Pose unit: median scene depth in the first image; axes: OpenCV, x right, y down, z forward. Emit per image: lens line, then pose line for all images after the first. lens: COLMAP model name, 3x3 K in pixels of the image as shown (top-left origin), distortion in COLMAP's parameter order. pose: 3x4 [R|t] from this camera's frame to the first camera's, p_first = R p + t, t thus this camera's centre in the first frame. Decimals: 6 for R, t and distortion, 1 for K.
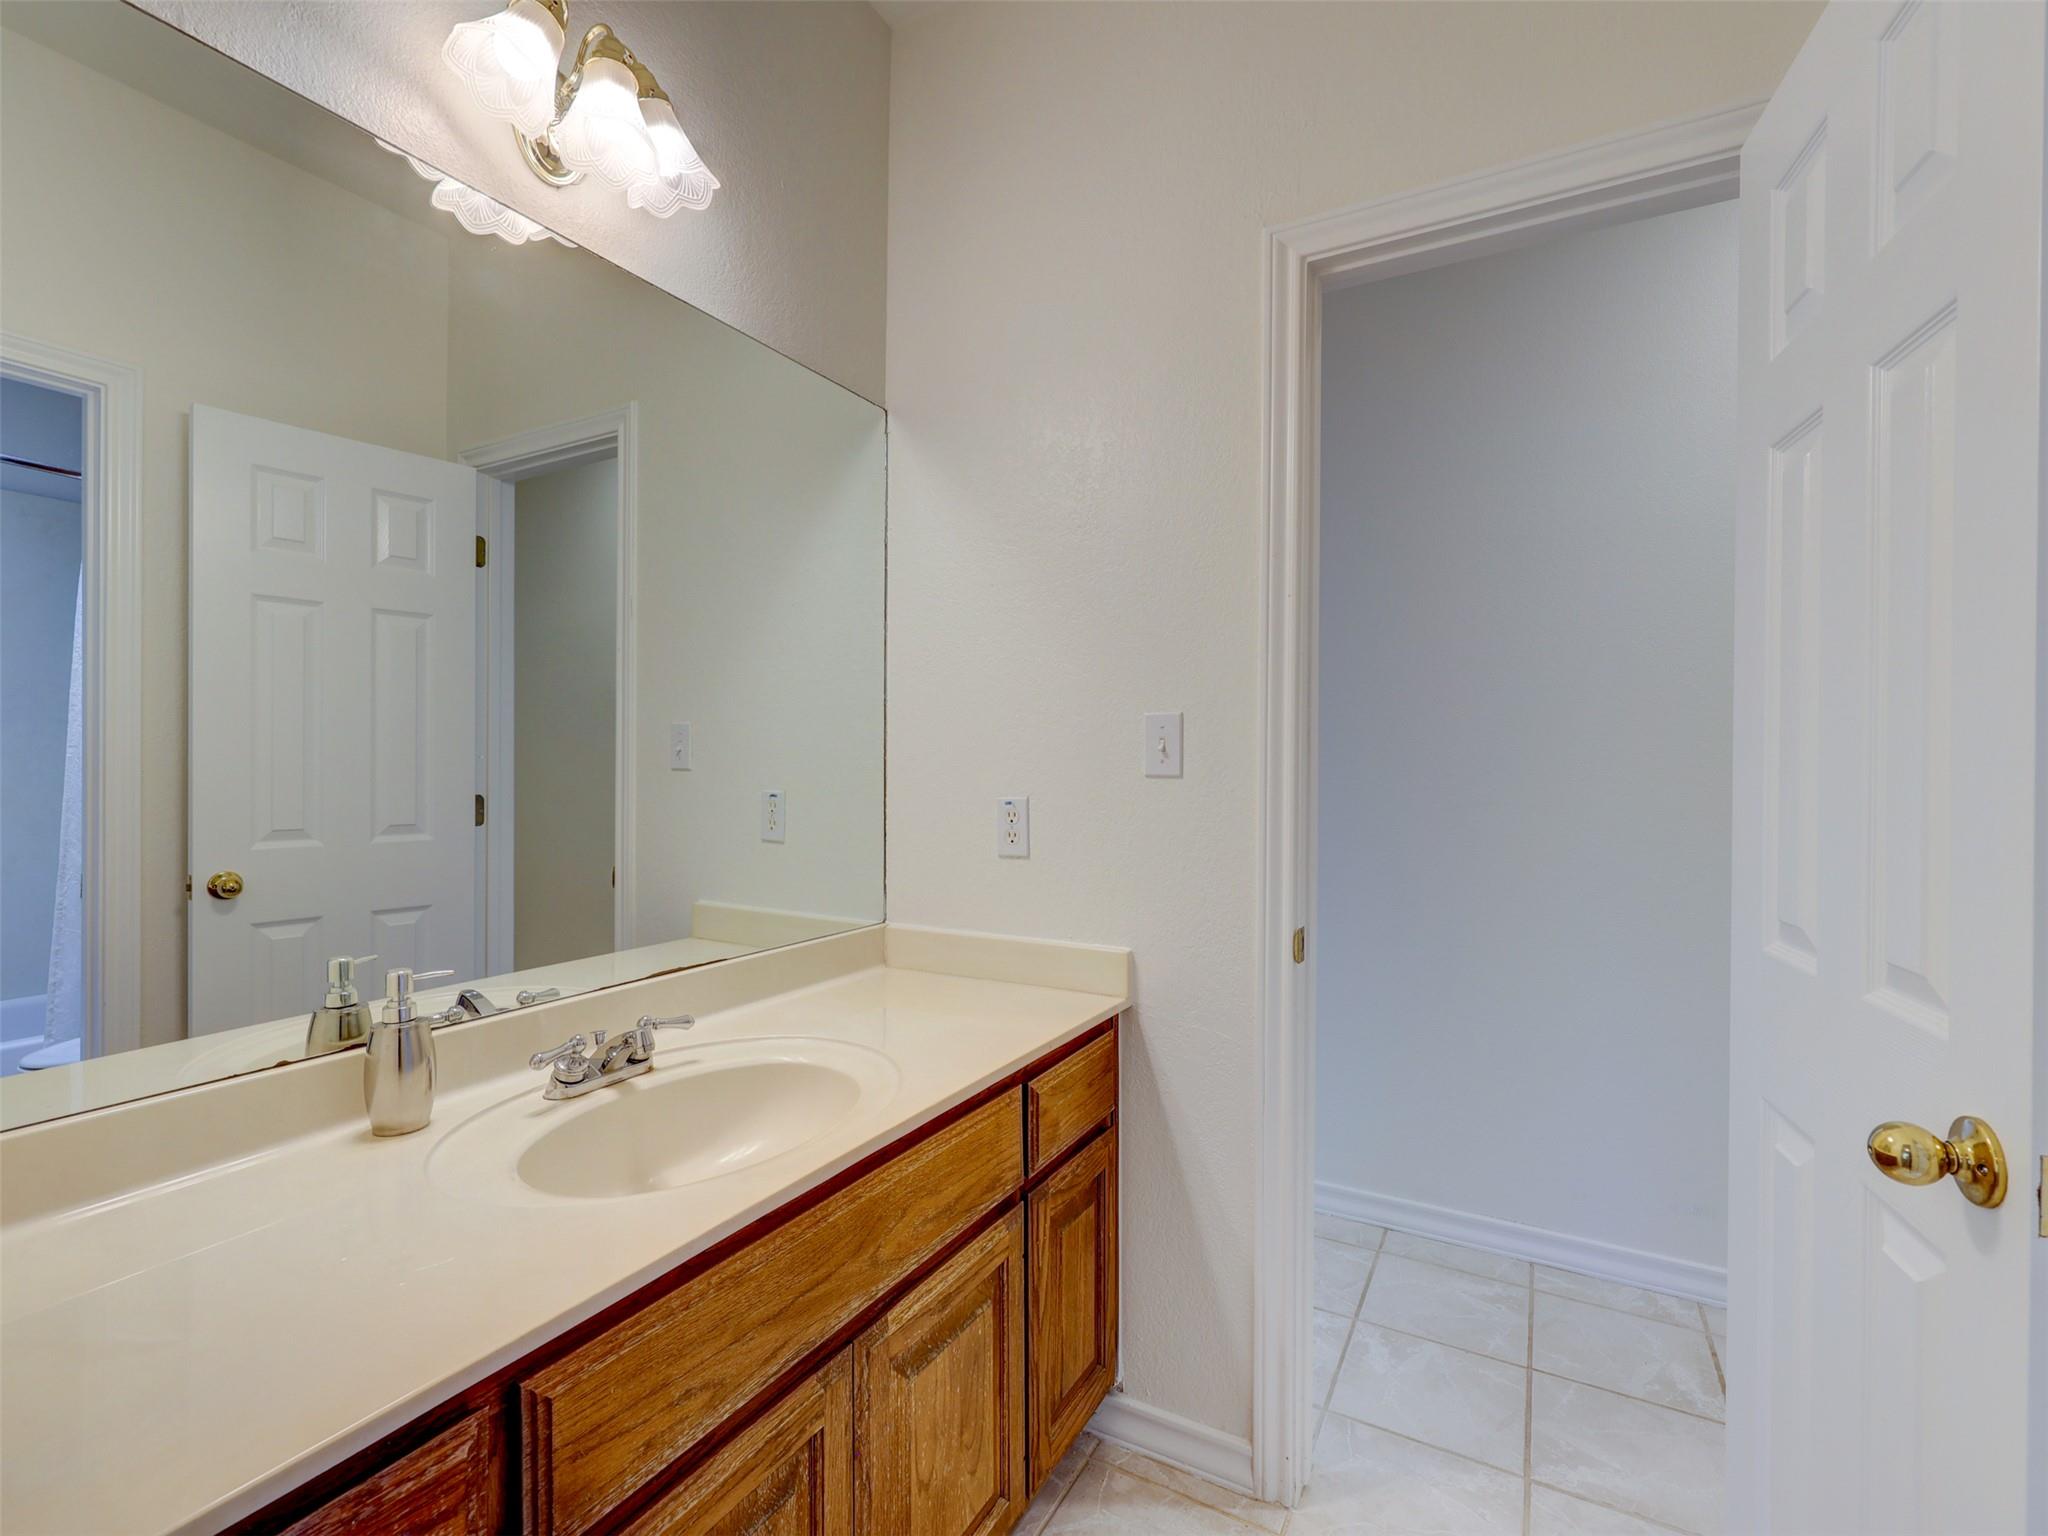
lens RADIAL K [[938.6, 0, 1024.1], [0, 938.6, 780.2], [0, 0, 1]] dist [-0.000290, 0.000713]
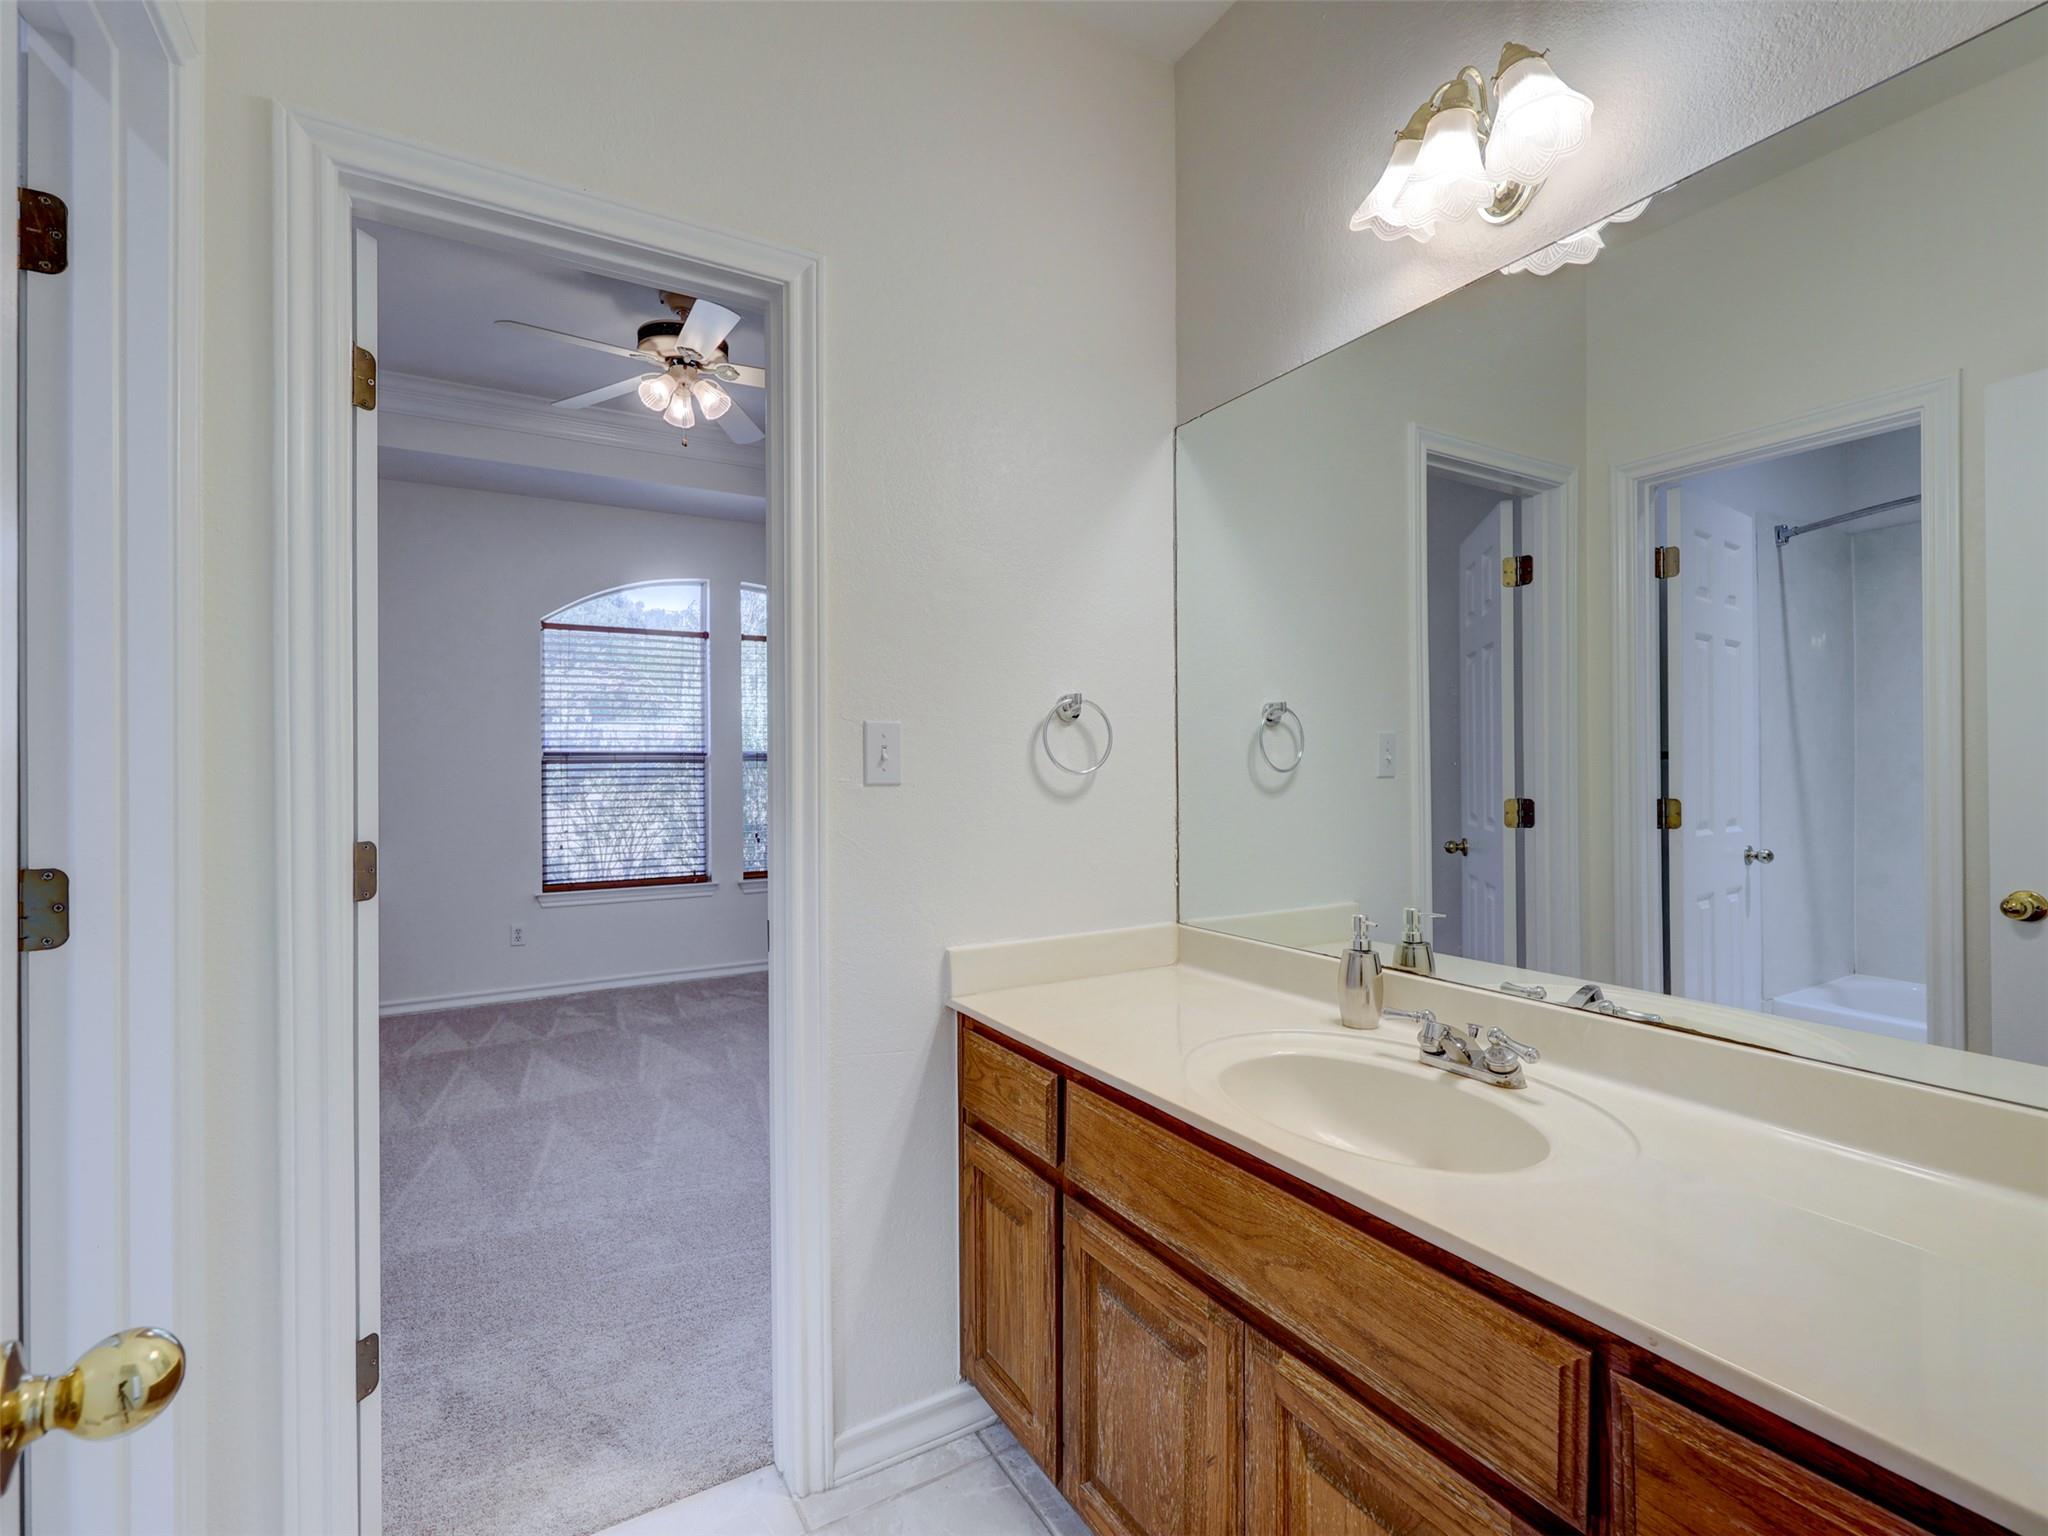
lens RADIAL K [[938.6, 0, 1025.0], [0, 938.6, 758.5], [0, 0, 1]] dist [-0.000290, 0.000713]
pose [[-0.504841, -0.005678, -0.863194, 0.751188], [-0.008078, 0.999966, -0.001853, -0.025541], [0.863175, 0.006037, -0.504869, 1.157524]]
